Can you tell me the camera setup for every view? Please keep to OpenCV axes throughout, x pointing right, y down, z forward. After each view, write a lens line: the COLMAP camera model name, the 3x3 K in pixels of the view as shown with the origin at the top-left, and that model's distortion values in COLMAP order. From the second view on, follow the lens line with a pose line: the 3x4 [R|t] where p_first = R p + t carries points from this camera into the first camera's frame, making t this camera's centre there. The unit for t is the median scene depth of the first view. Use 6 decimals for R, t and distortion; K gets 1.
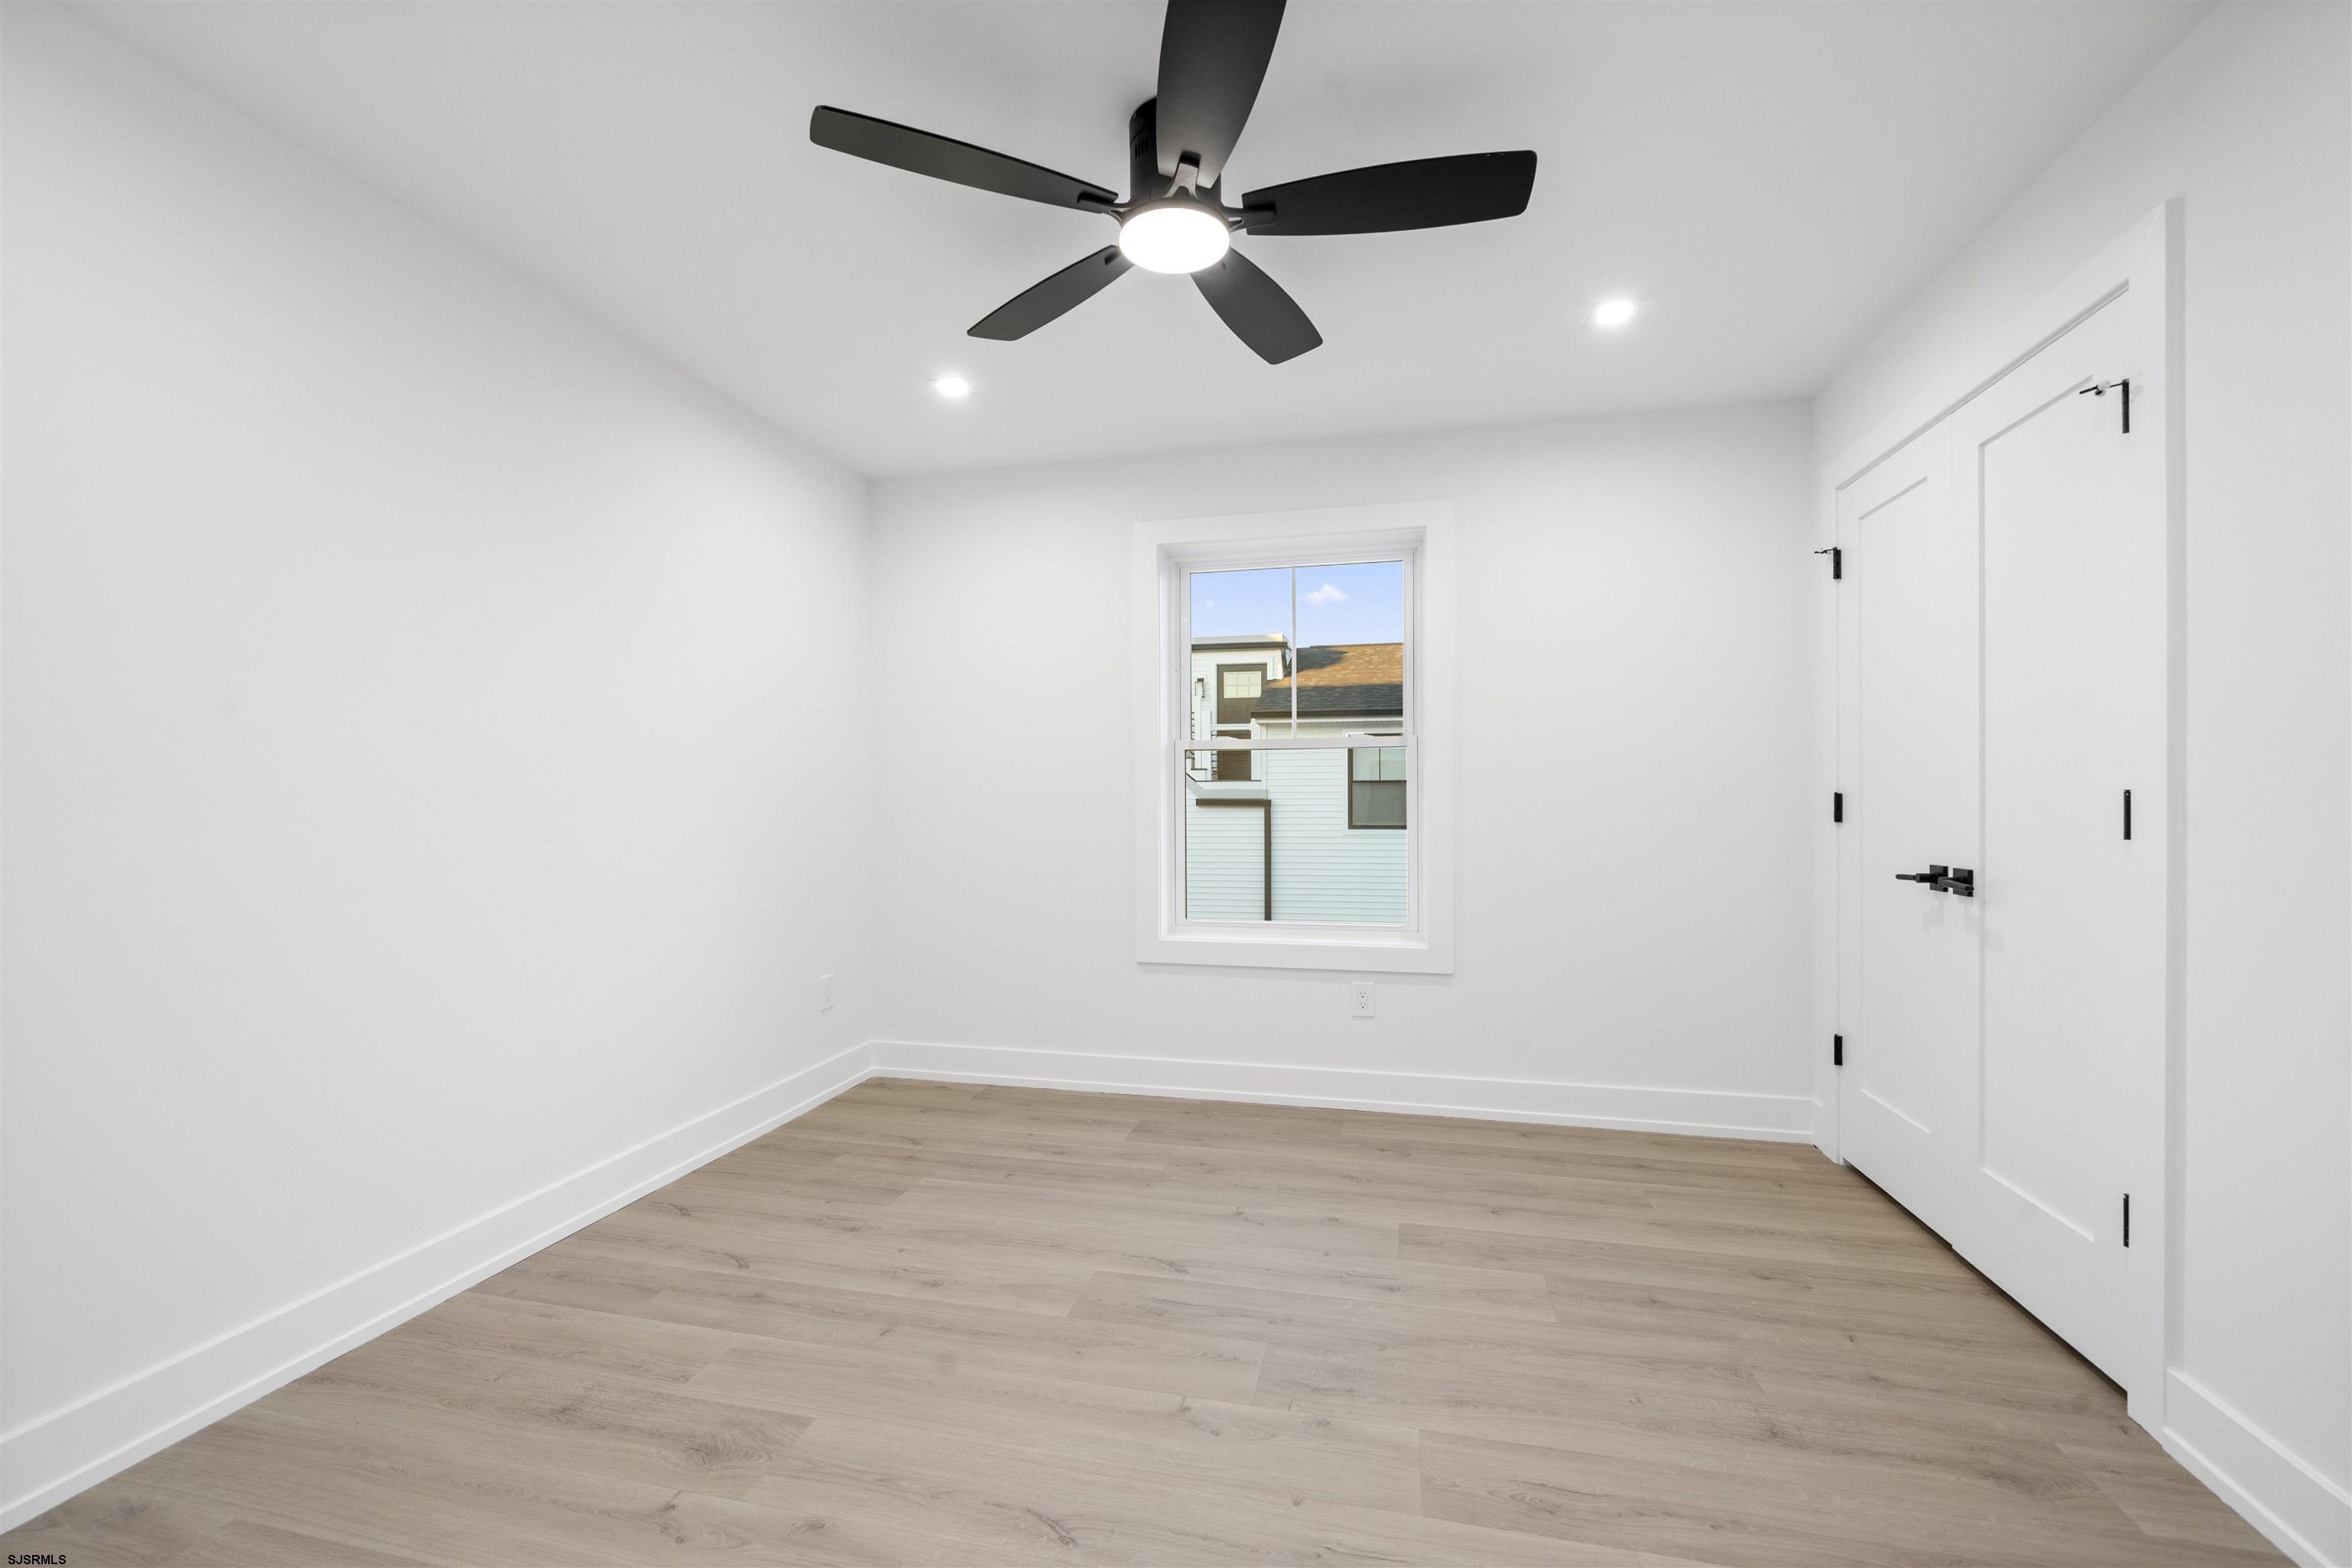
lens RADIAL K [[983.5, 0, 1181.2], [0, 983.5, 787.5], [0, 0, 1]] dist [0.000291, 0.000045]
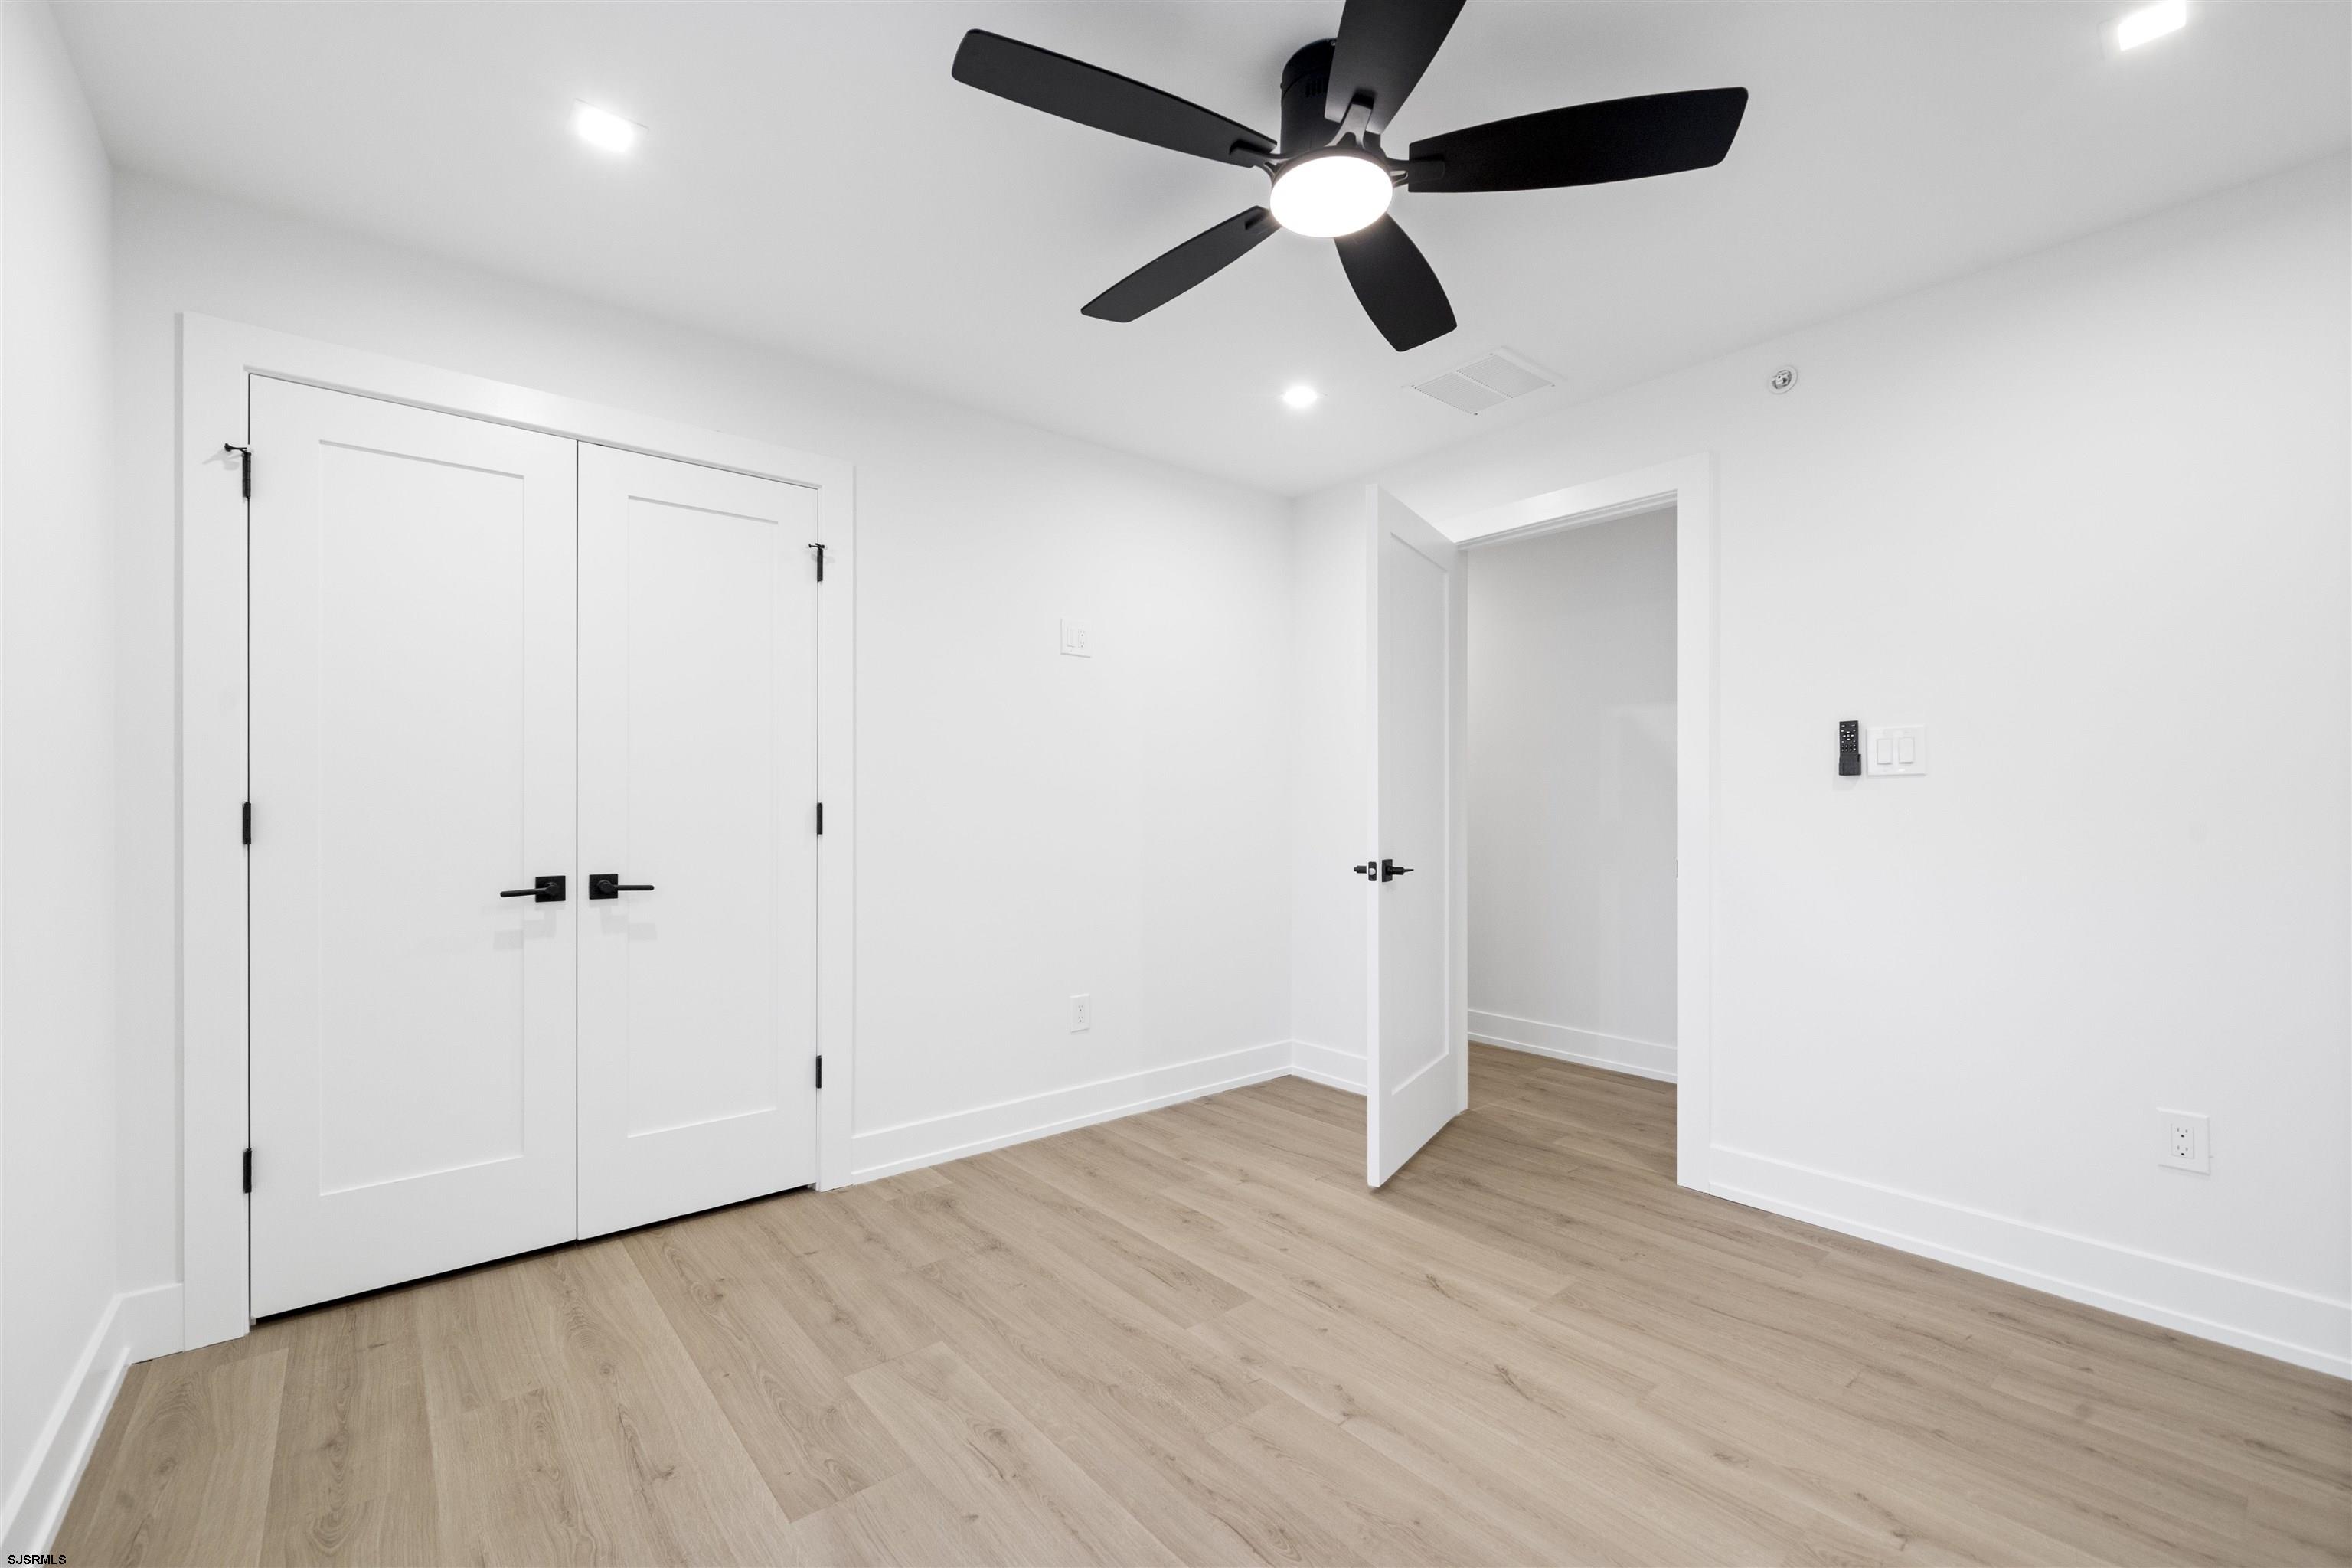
lens RADIAL K [[983.5, 0, 1181.2], [0, 983.5, 787.5], [0, 0, 1]] dist [0.000291, 0.000045]
pose [[-0.801052, 0.013574, 0.598440, -0.422901], [-0.003690, 0.999612, -0.027613, 0.018178], [-0.598583, -0.024328, -0.800691, 1.731019]]
